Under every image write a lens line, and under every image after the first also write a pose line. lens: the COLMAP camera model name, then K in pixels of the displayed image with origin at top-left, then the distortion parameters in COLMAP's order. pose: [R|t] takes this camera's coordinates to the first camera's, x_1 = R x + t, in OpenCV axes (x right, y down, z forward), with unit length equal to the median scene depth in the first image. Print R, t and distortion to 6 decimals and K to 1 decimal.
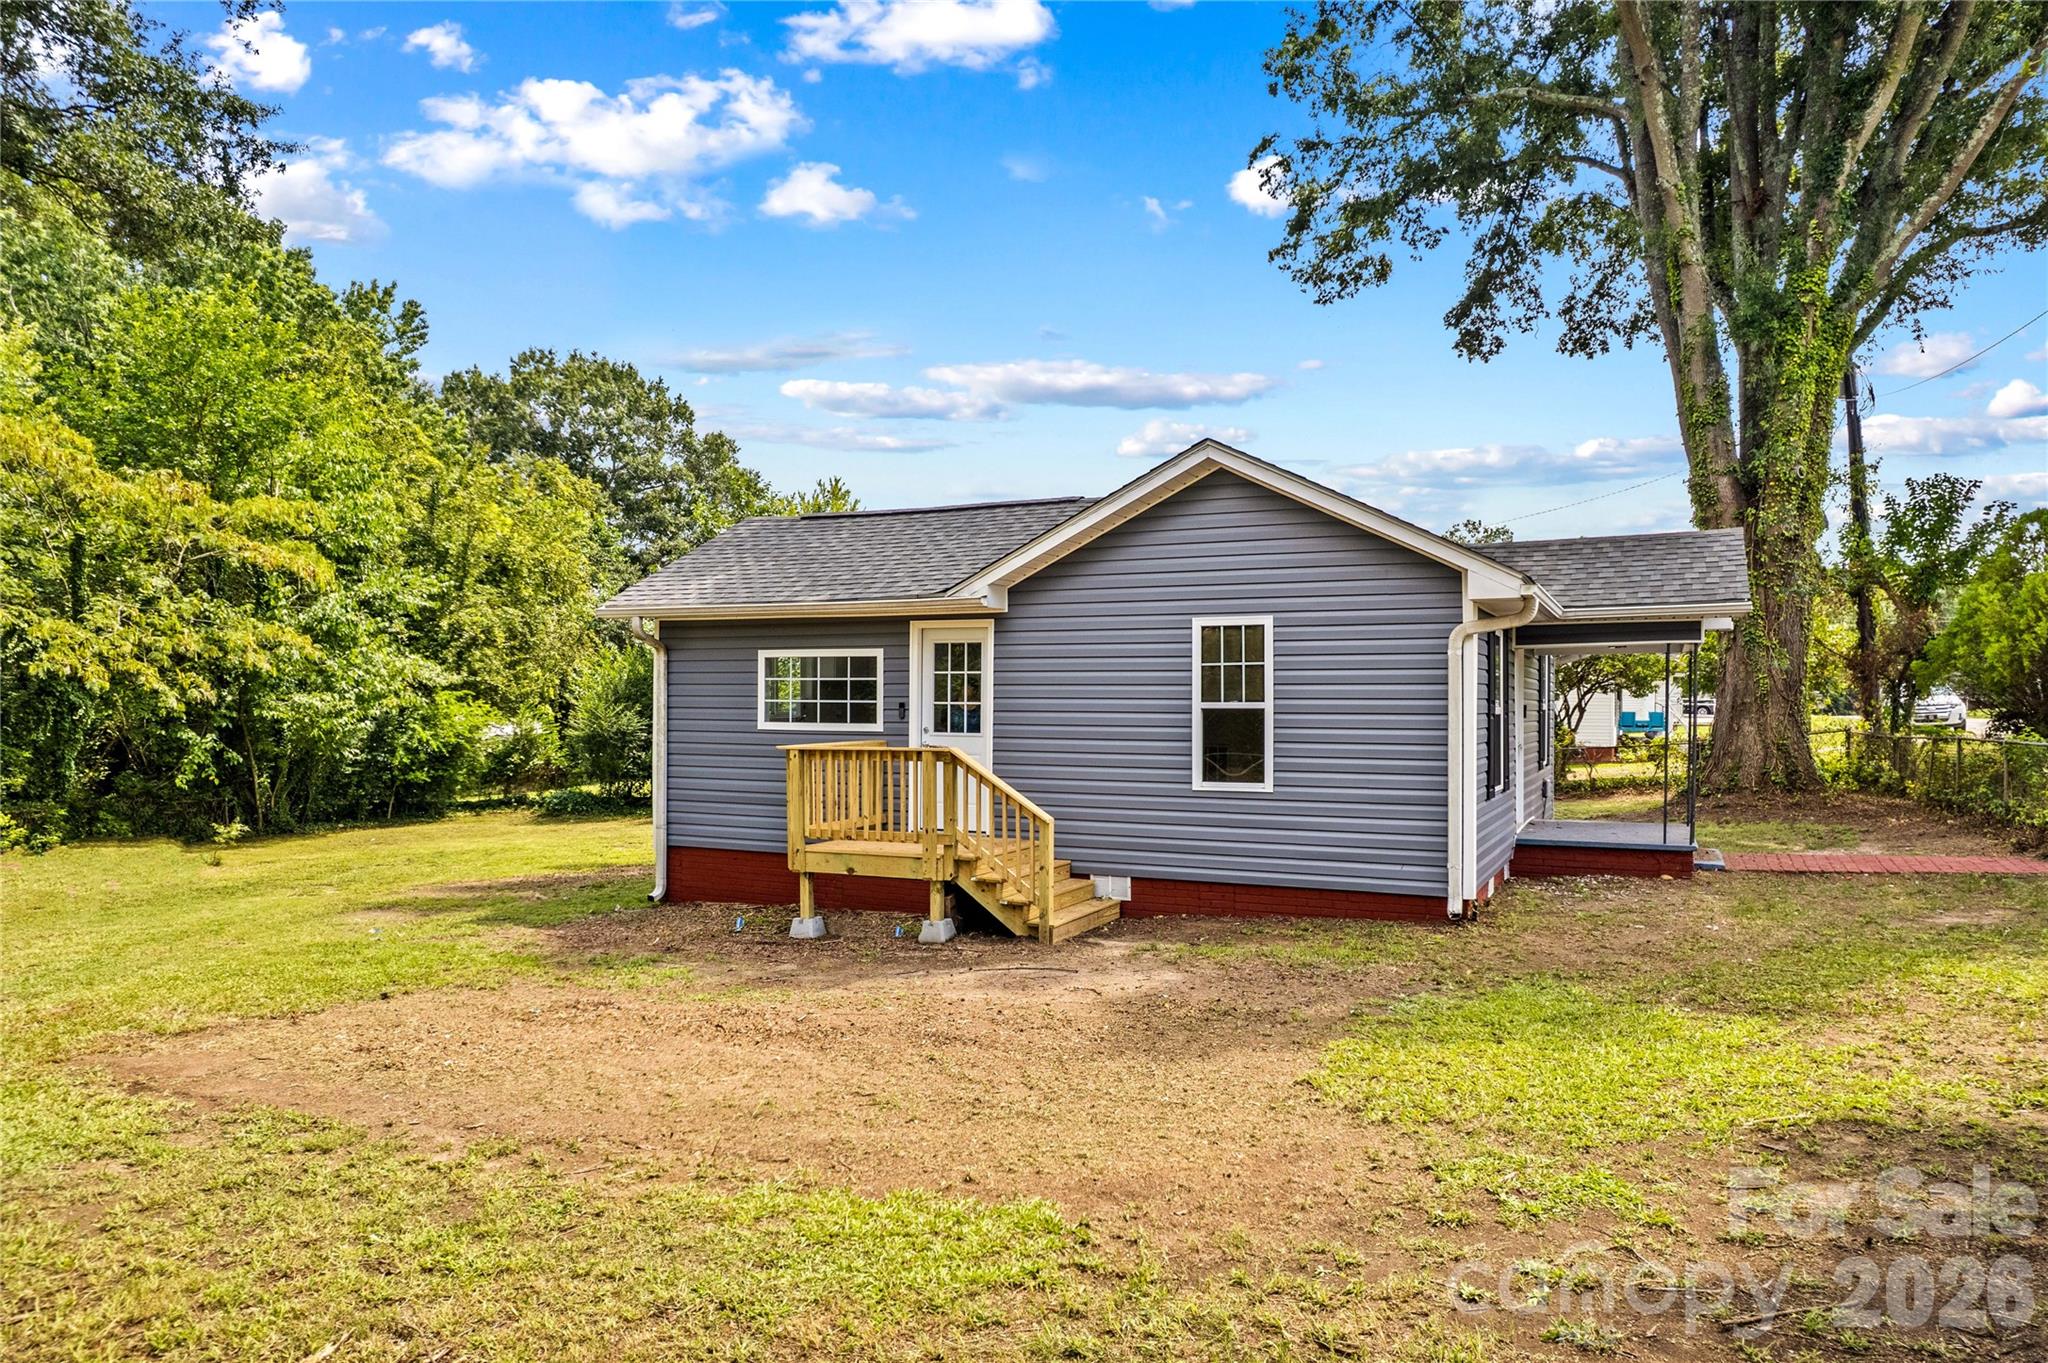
lens RADIAL K [[1326.3, 0, 1038.1], [0, 1326.3, 702.7], [0, 0, 1]] dist [-0.076955, 0.066770]
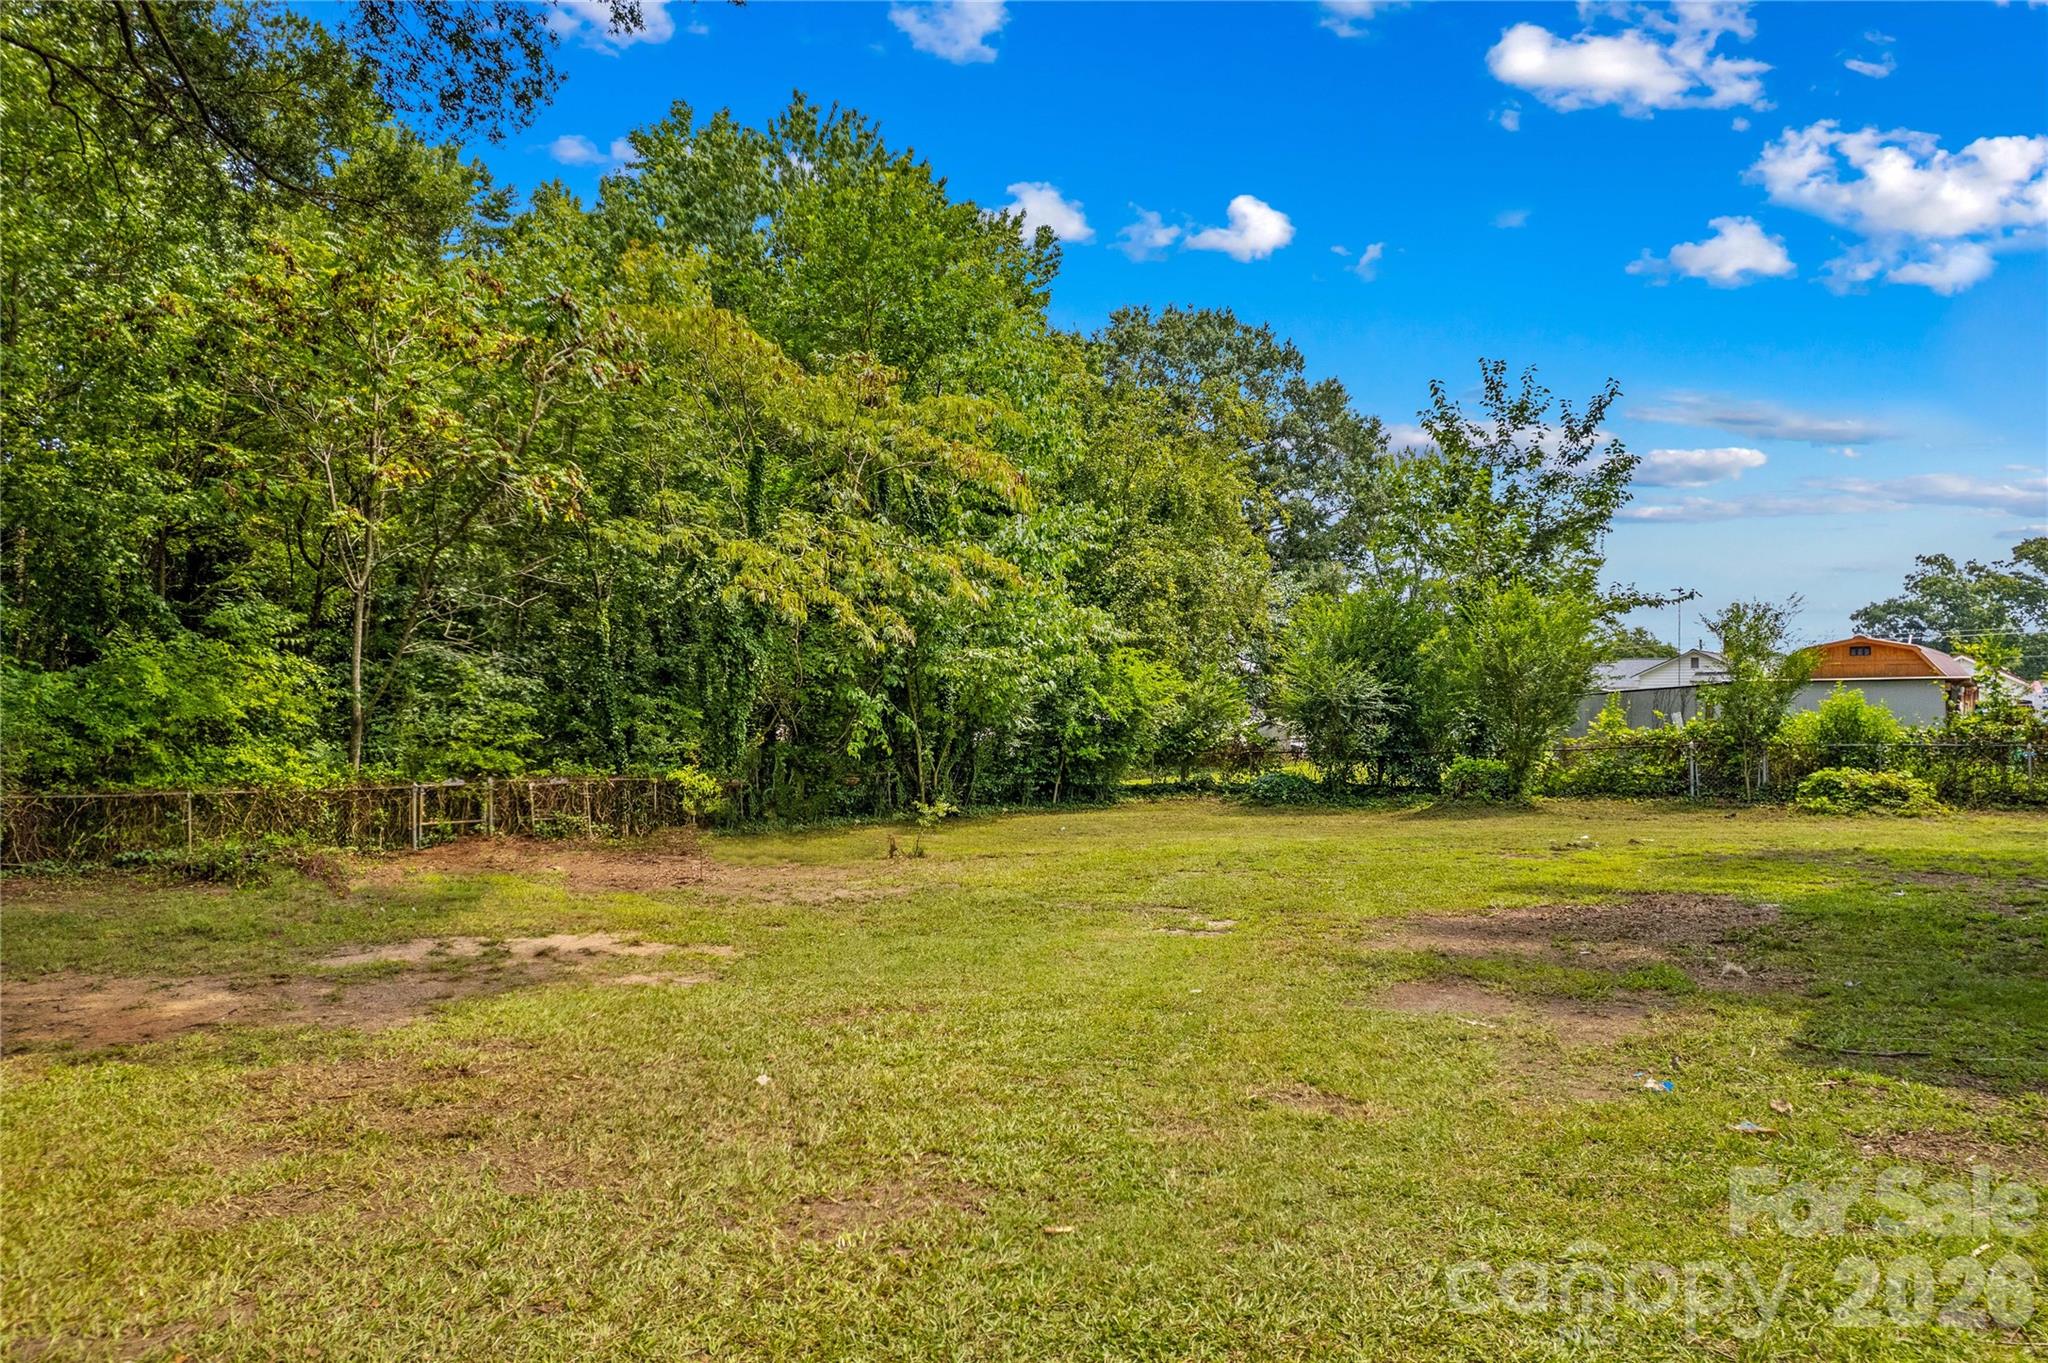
lens RADIAL K [[1293.4, 0, 1024.0], [0, 1293.4, 681.5], [0, 0, 1]] dist [-0.069258, 0.031117]
pose [[0.928101, -0.000448, -0.372328, -0.339247], [-0.005556, 0.999871, -0.015053, 0.039082], [0.372286, 0.016039, 0.927979, 0.369852]]
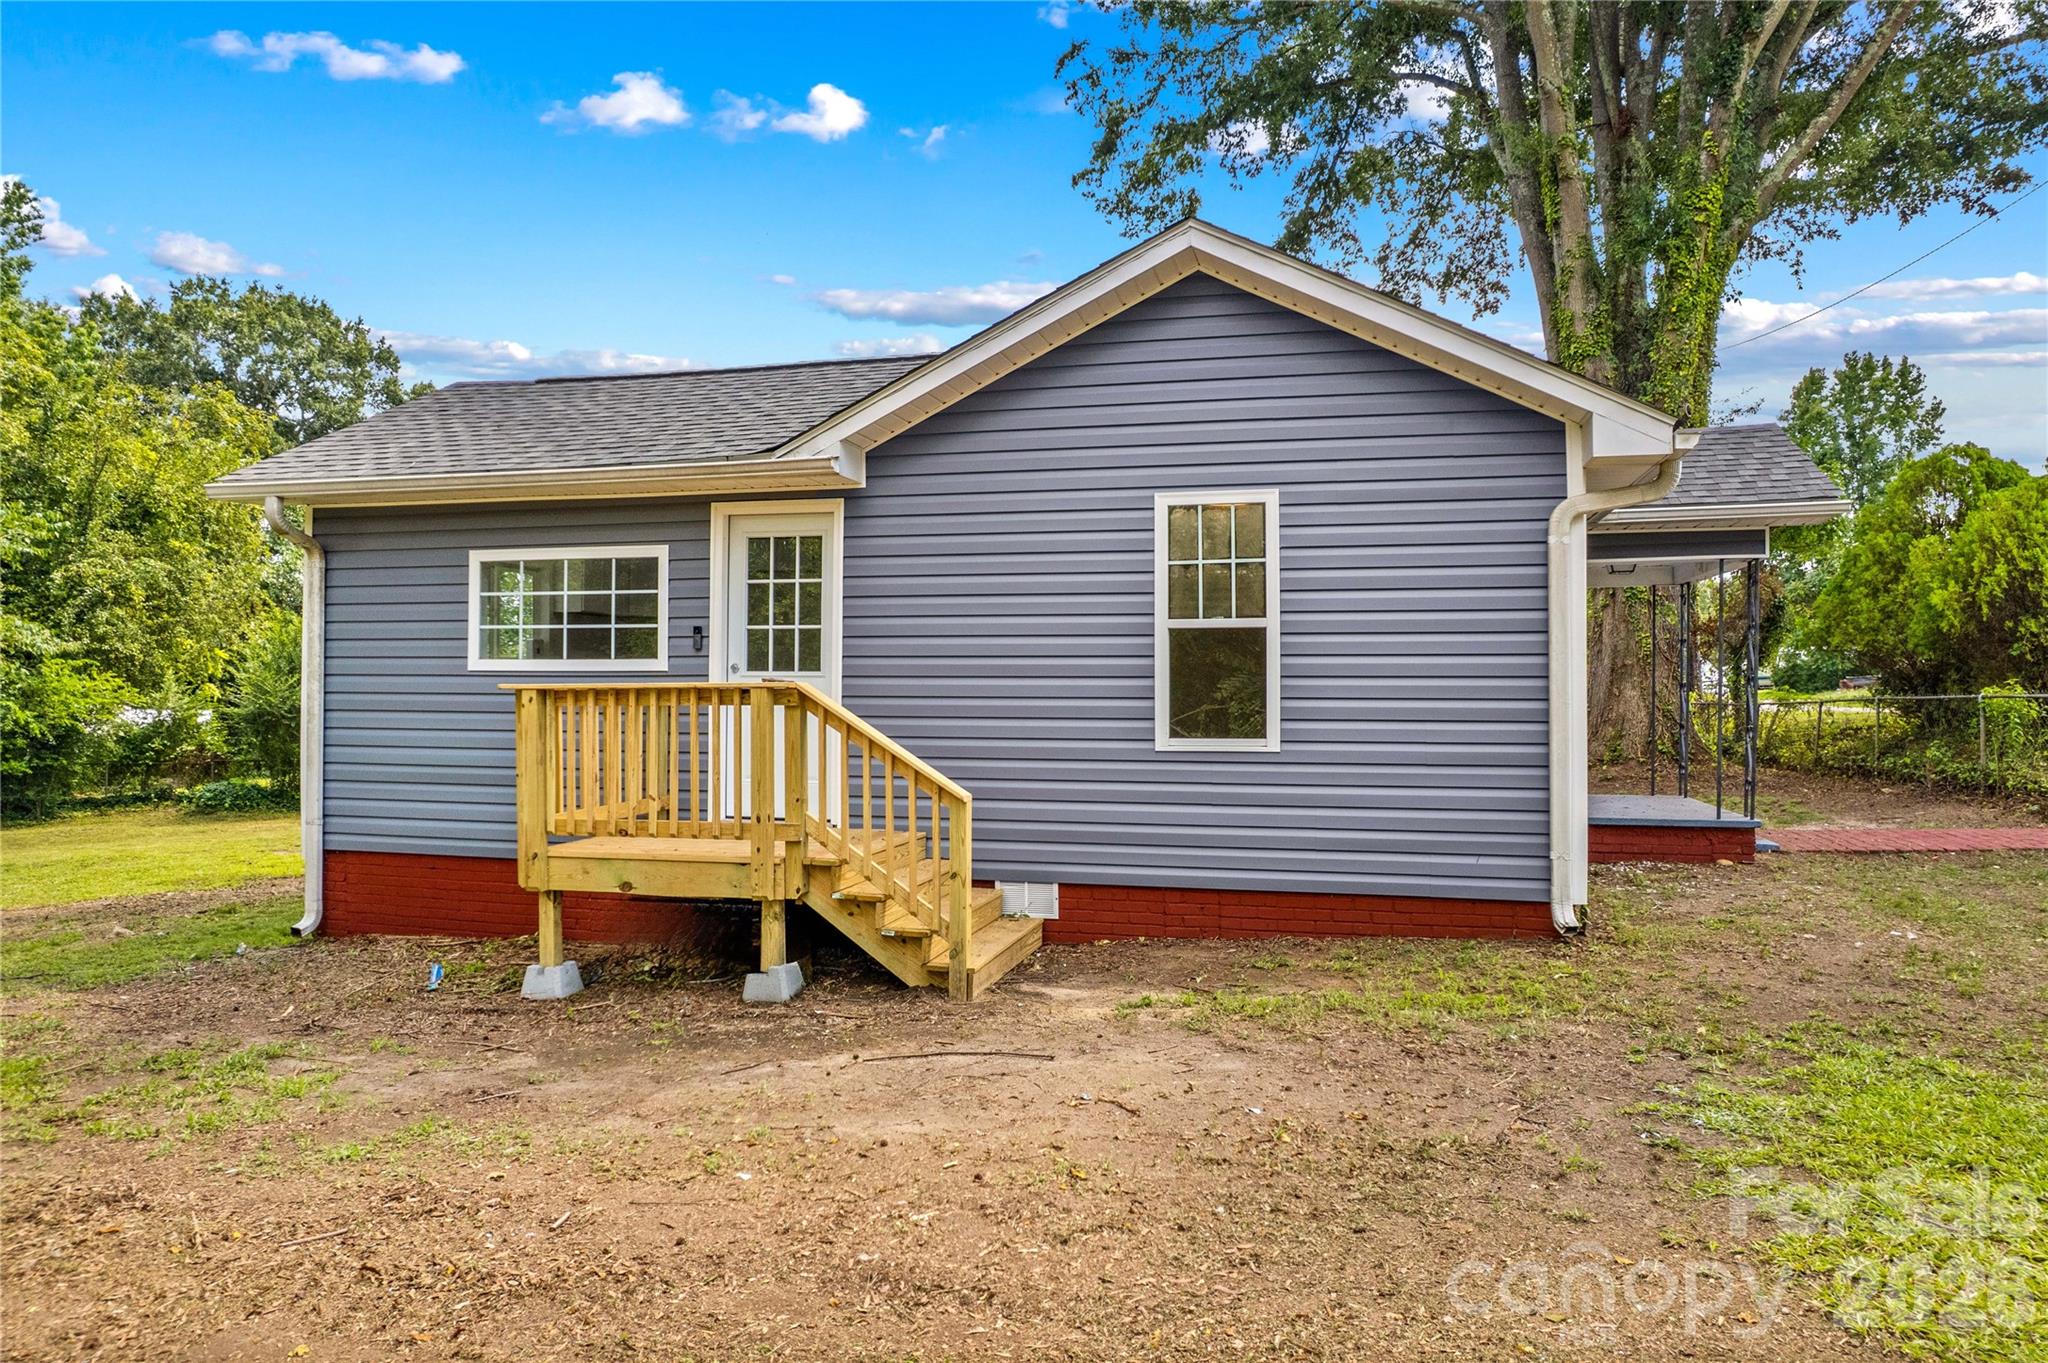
lens RADIAL K [[1305.1, 0, 1024.0], [0, 1305.1, 681.5], [0, 0, 1]] dist [-0.073872, 0.065865]
pose [[0.981367, 0.001278, 0.192138, -0.041864], [0.000690, 0.999948, -0.010178, 0.021099], [-0.192141, 0.010121, 0.981315, 0.206228]]
